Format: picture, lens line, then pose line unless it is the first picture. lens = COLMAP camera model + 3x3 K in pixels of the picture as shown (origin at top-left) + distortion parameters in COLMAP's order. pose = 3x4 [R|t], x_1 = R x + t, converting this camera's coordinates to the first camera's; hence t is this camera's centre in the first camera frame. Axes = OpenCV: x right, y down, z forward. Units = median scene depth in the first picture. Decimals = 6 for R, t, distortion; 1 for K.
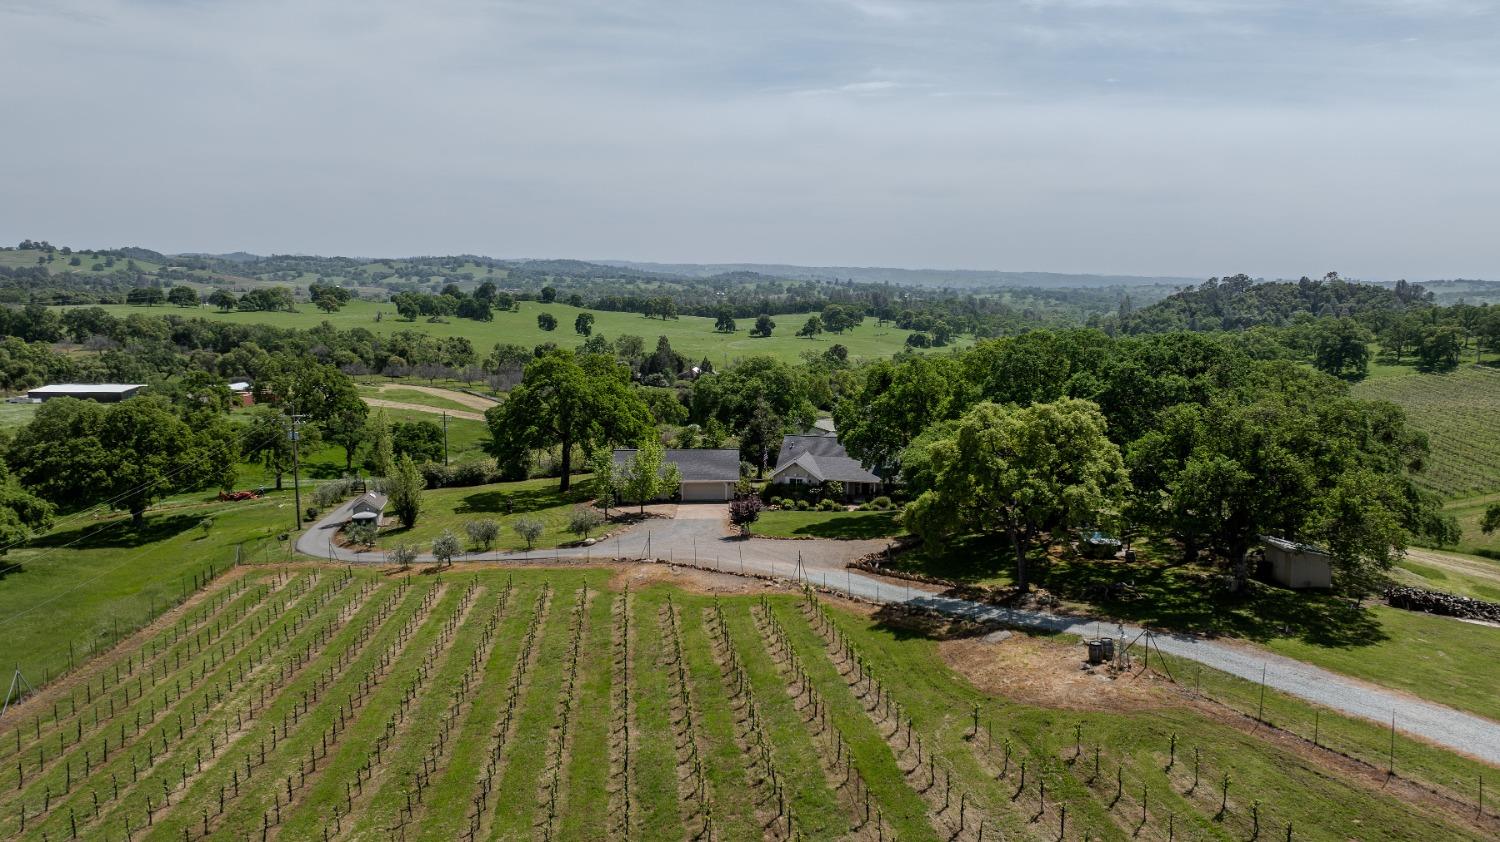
lens RADIAL K [[1089.9, 0, 750.0], [0, 1089.9, 421.0], [0, 0, 1]] dist [-0.007765, 0.001461]
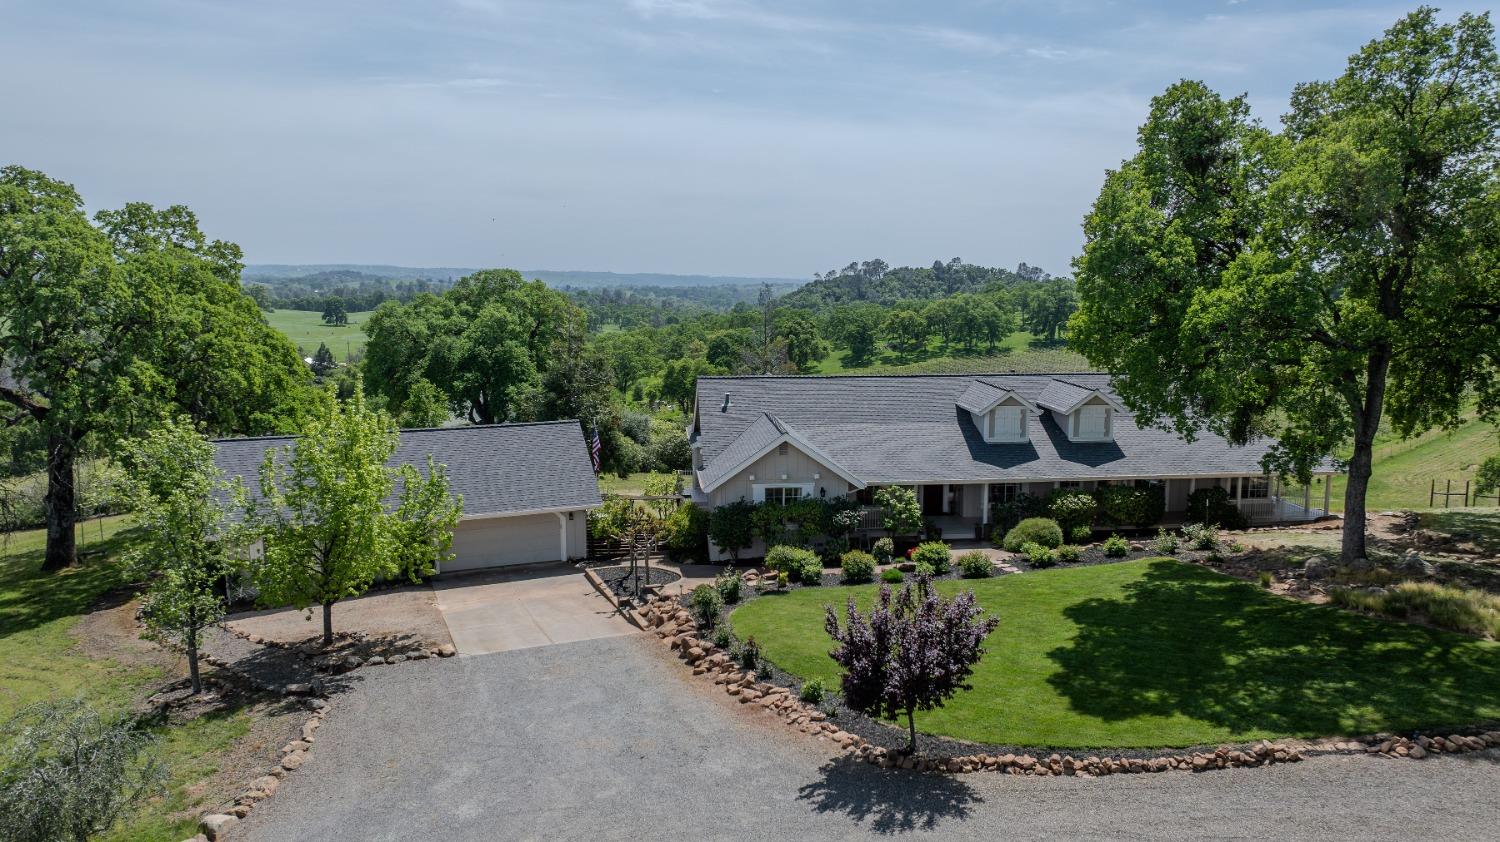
lens RADIAL K [[1089.9, 0, 750.0], [0, 1089.9, 421.0], [0, 0, 1]] dist [-0.007765, 0.001461]
pose [[0.938655, -0.048118, 0.341485, -0.021614], [0.049322, 0.998770, 0.005163, 0.007122], [-0.341313, 0.011996, 0.939873, 0.165034]]
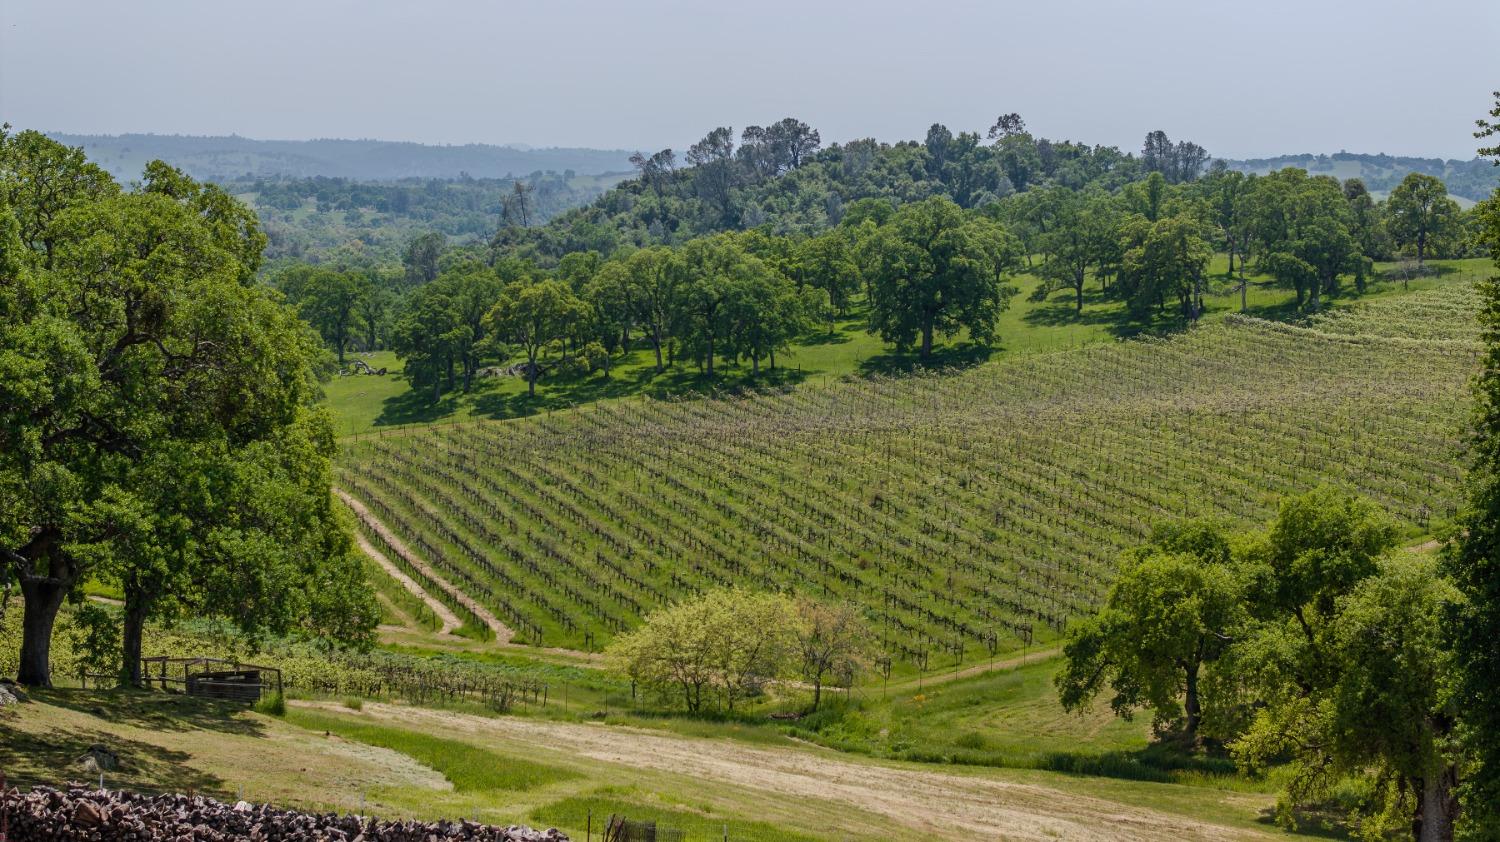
lens RADIAL K [[3118.9, 0, 750.0], [0, 3118.9, 421.0], [0, 0, 1]] dist [-0.299766, -0.159357]
pose [[0.928833, -0.036718, 0.368676, 0.067847], [0.053946, 0.997875, -0.036530, 0.013499], [-0.366551, 0.053819, 0.928840, 0.020860]]
